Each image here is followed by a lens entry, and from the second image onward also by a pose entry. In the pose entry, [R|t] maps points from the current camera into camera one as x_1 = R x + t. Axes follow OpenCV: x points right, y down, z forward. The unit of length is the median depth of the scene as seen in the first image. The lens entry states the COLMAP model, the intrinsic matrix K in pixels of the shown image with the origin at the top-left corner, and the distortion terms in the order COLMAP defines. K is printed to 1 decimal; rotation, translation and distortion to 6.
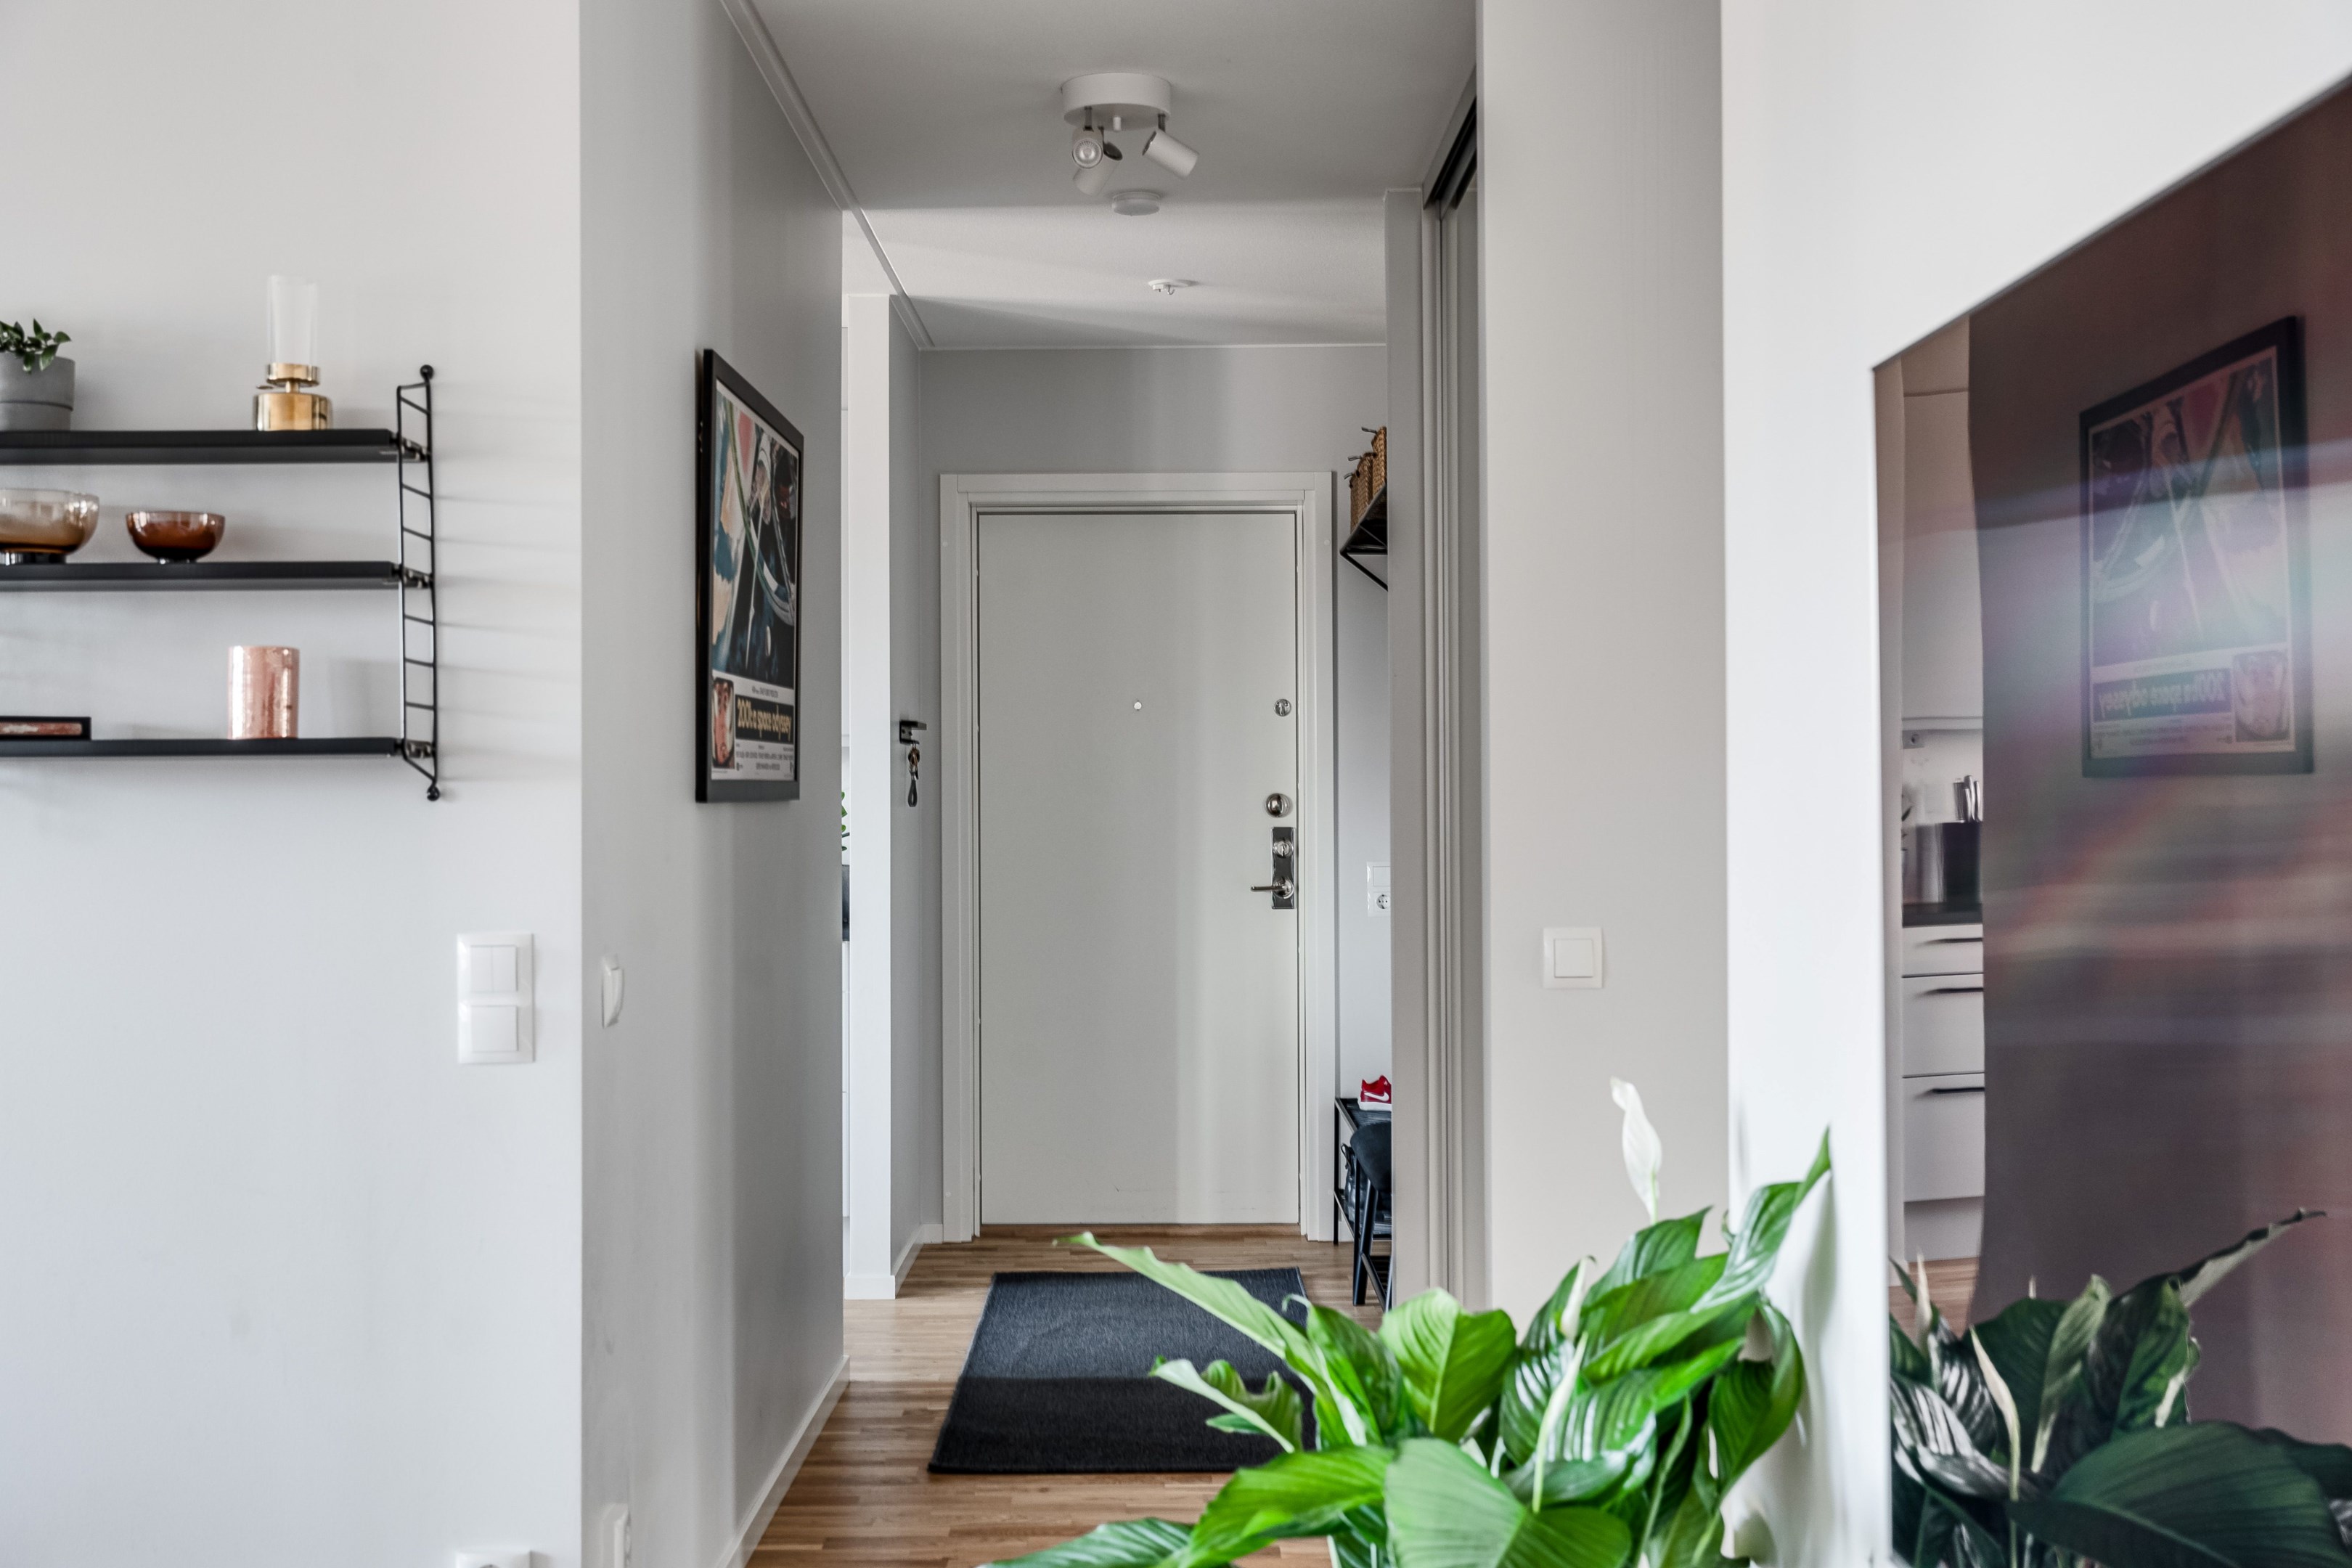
lens RADIAL K [[2706.9, 0, 1175.9], [0, 2706.9, 783.2], [0, 0, 1]] dist [0.000125, 0.000000]
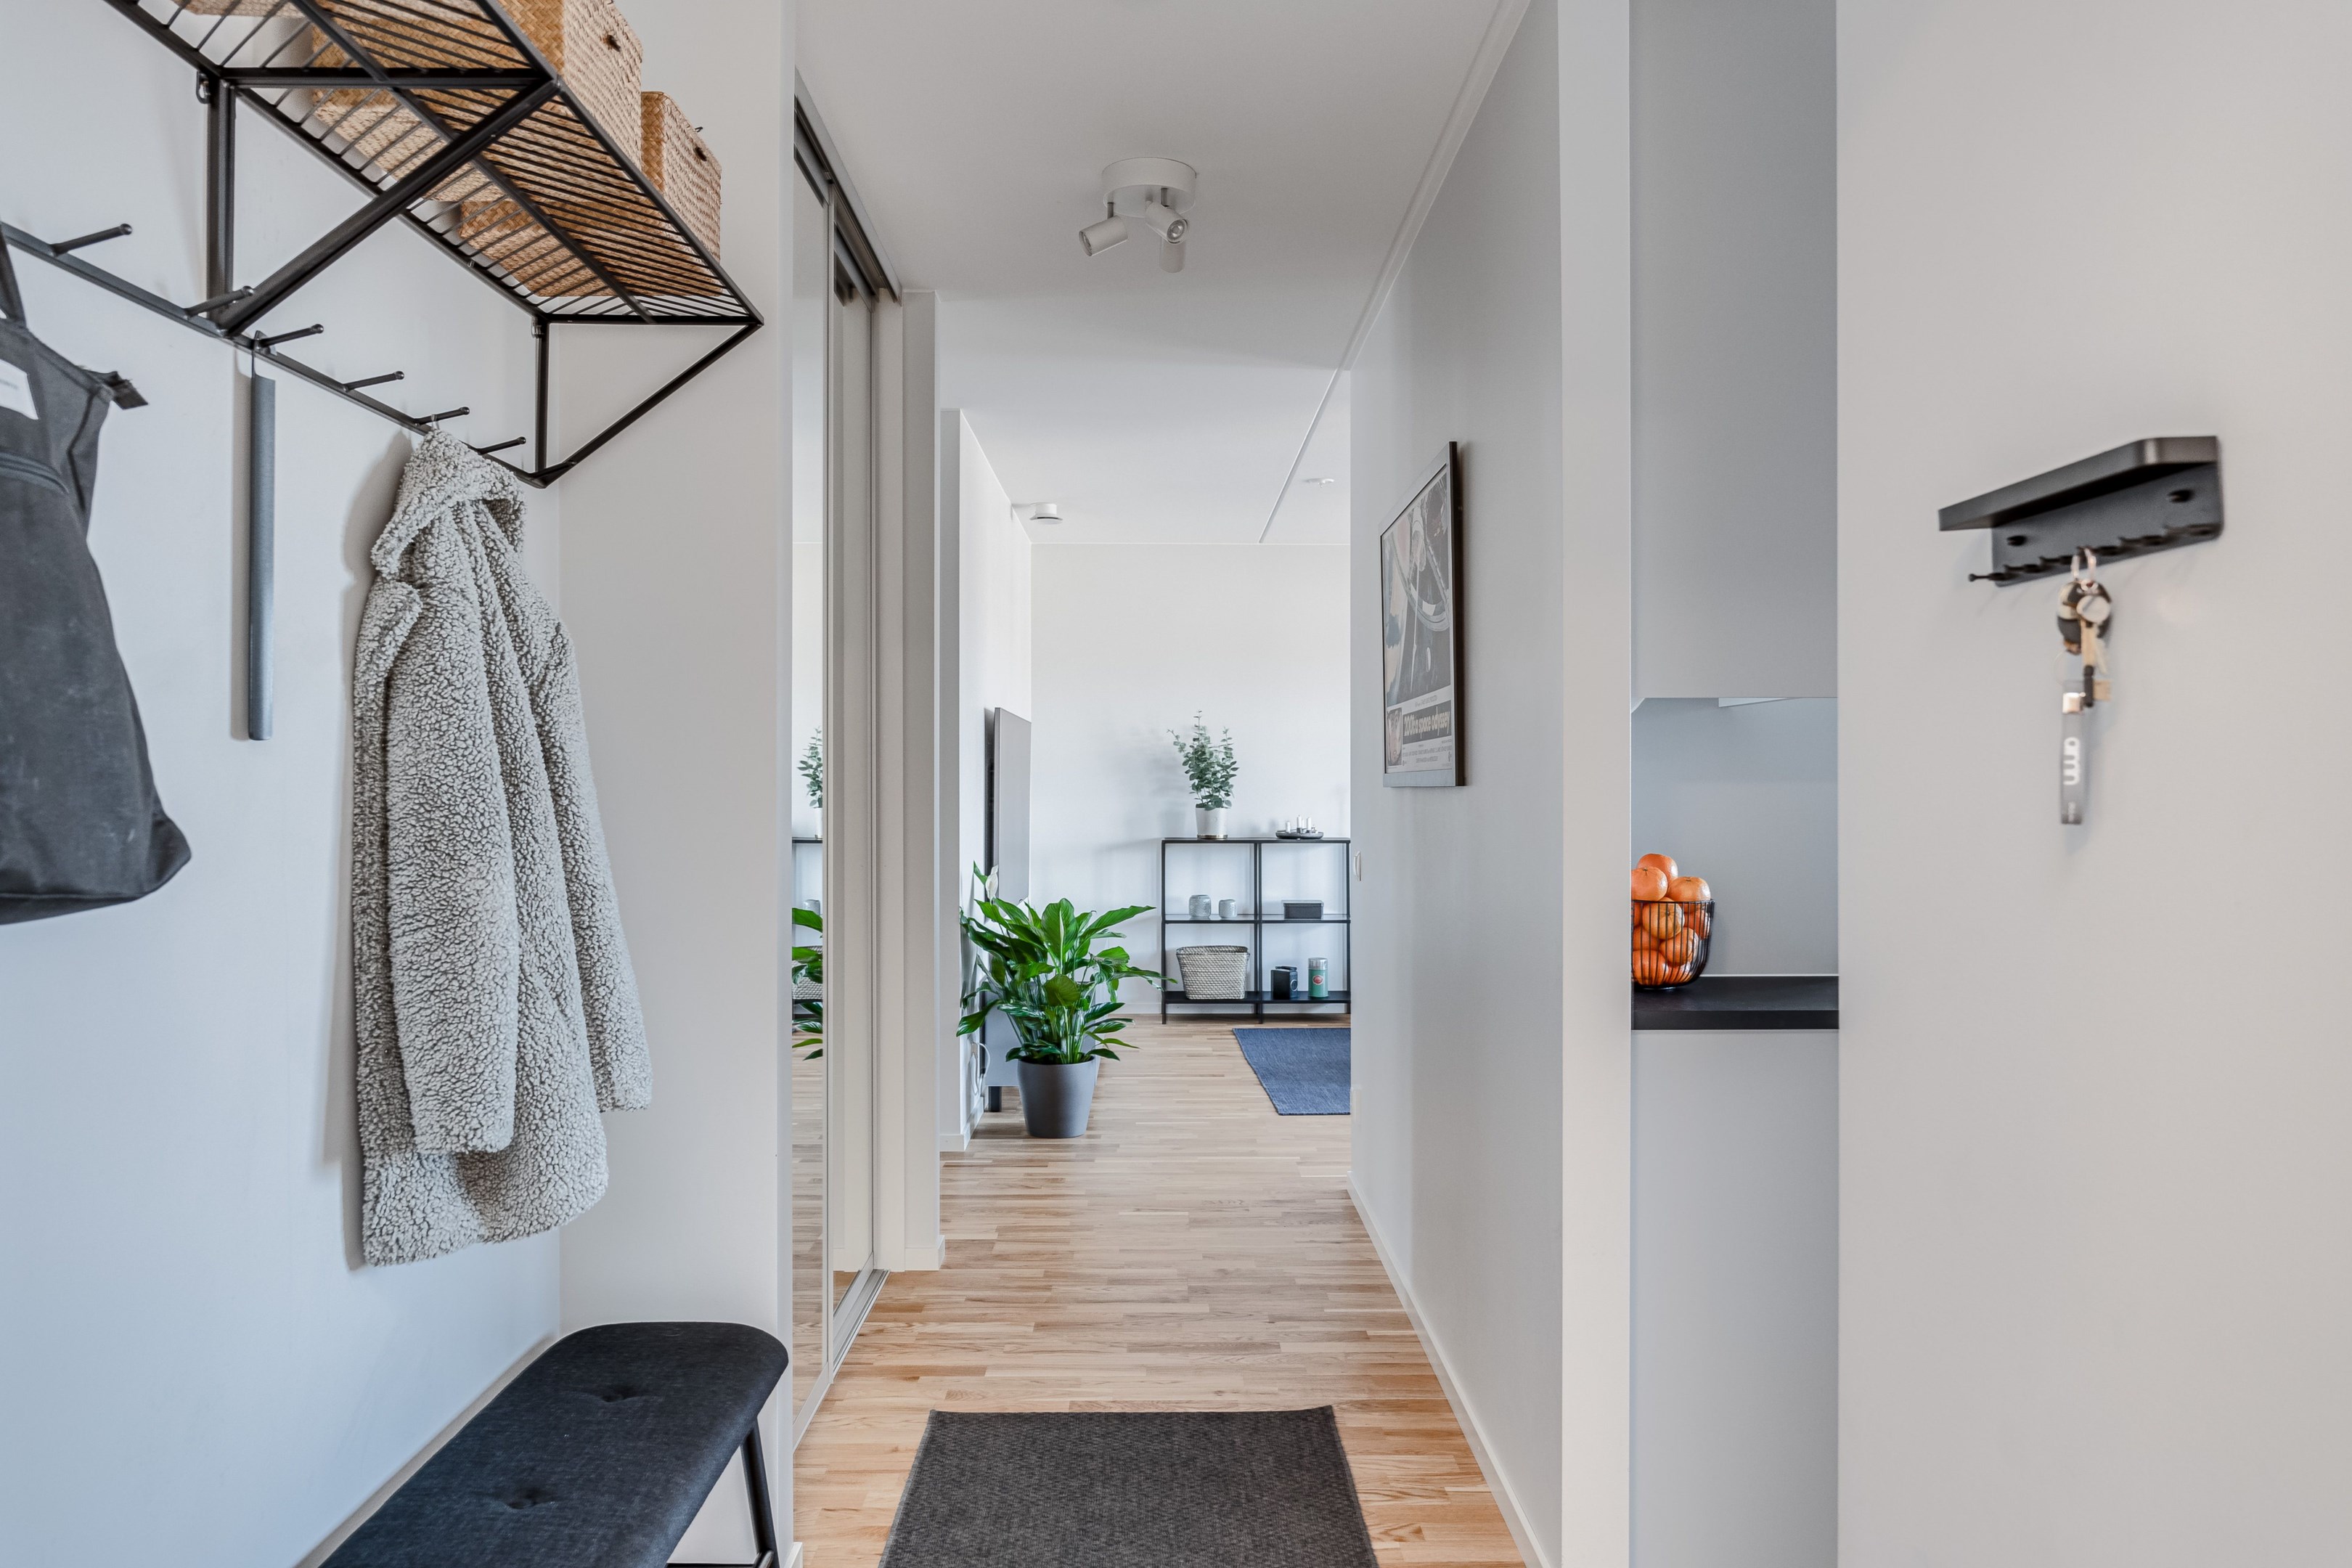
lens RADIAL K [[1695.2, 0, 1174.3], [0, 1695.2, 781.1], [0, 0, 1]] dist [0.000025, -0.000004]
pose [[-0.999861, 0.001084, -0.016647, -0.019102], [0.001175, 0.999984, -0.005455, 0.008029], [0.016641, -0.005473, -0.999847, 1.801624]]
